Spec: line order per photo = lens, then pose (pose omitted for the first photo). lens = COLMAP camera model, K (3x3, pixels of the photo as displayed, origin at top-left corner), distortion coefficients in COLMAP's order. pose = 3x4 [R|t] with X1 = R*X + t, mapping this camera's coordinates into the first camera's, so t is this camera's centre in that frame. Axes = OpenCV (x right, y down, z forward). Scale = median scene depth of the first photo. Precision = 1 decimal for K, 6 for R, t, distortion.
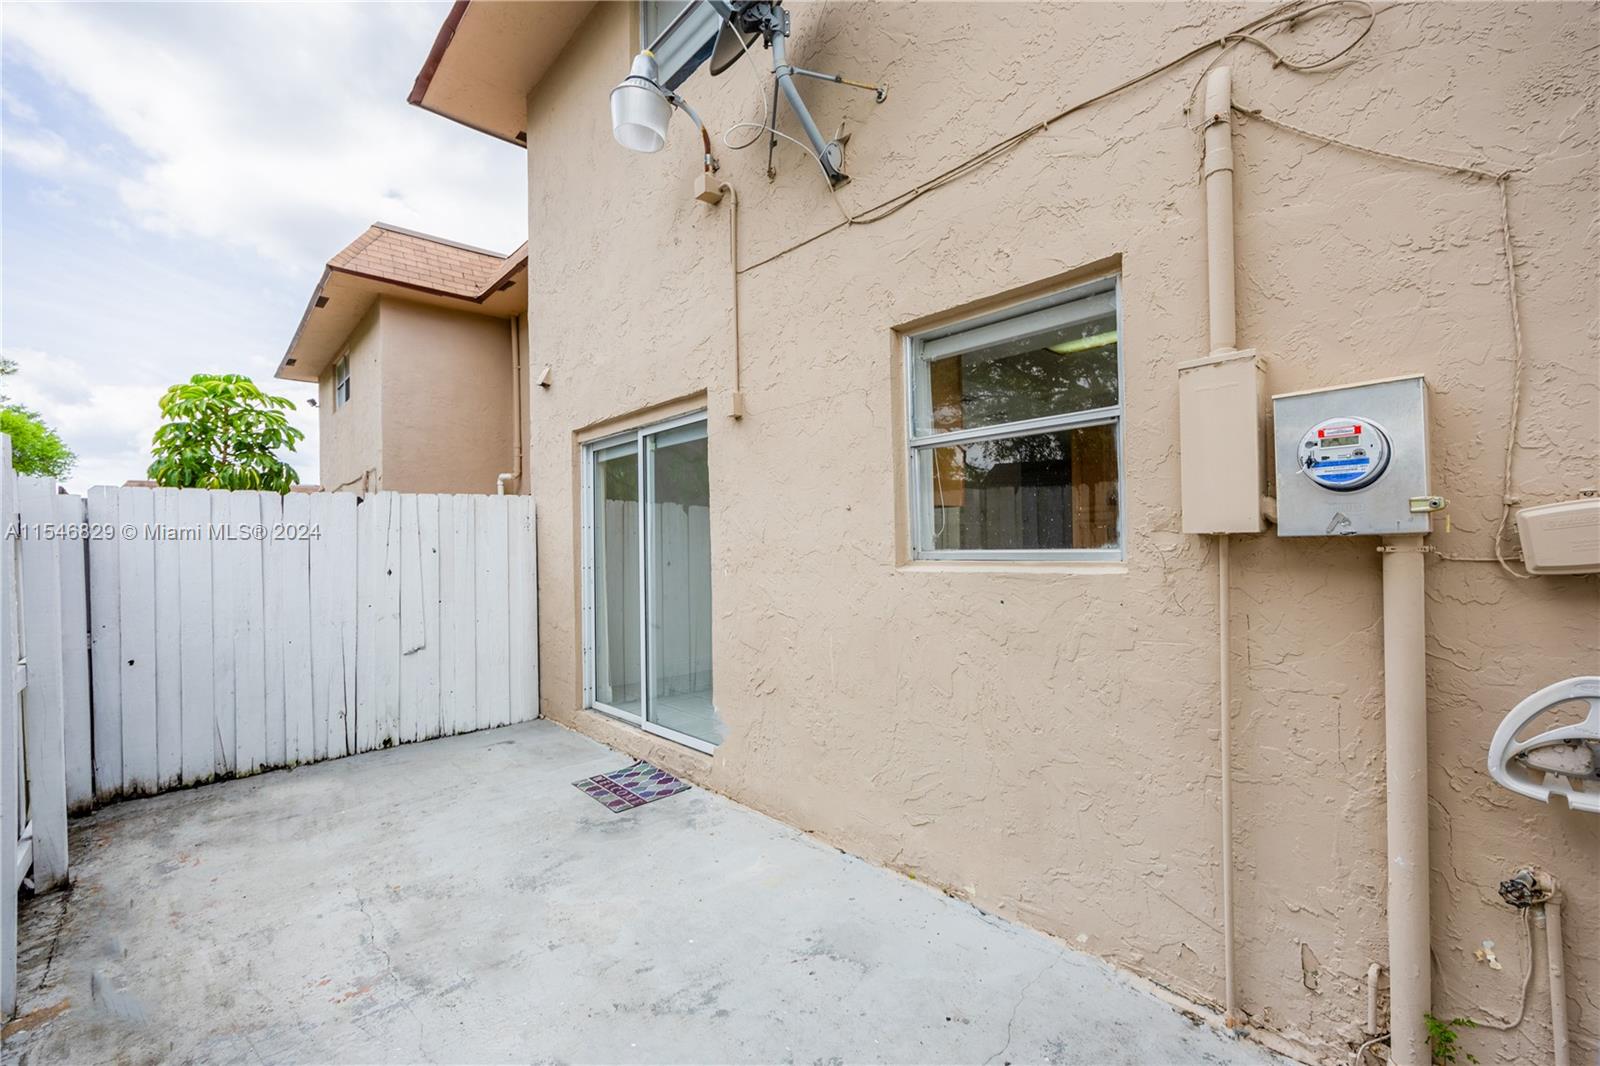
lens RADIAL K [[651.0, 0, 827.3], [0, 651.0, 541.8], [0, 0, 1]] dist [-0.004019, 0.000344]
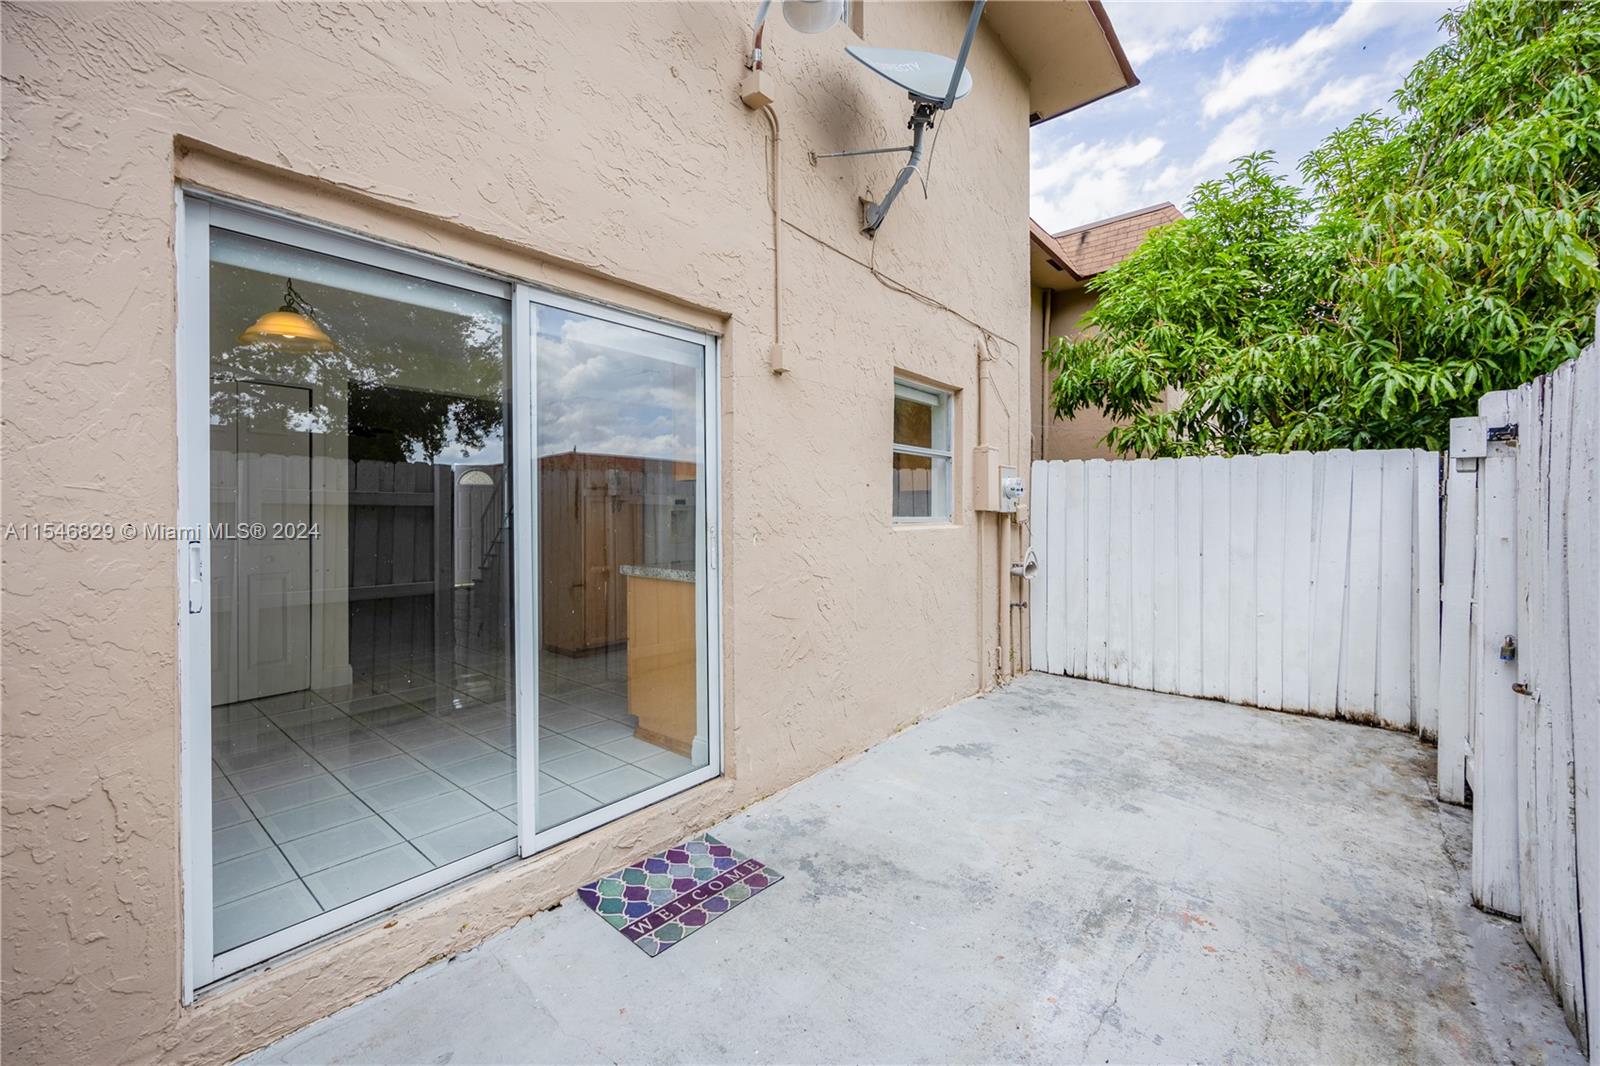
lens RADIAL K [[651.0, 0, 792.5], [0, 651.0, 516.1], [0, 0, 1]] dist [-0.004019, 0.000344]
pose [[-0.086171, 0.017096, 0.996134, -0.979583], [-0.000807, 0.999851, -0.017230, 0.027004], [-0.996280, -0.002289, -0.086145, 0.982827]]
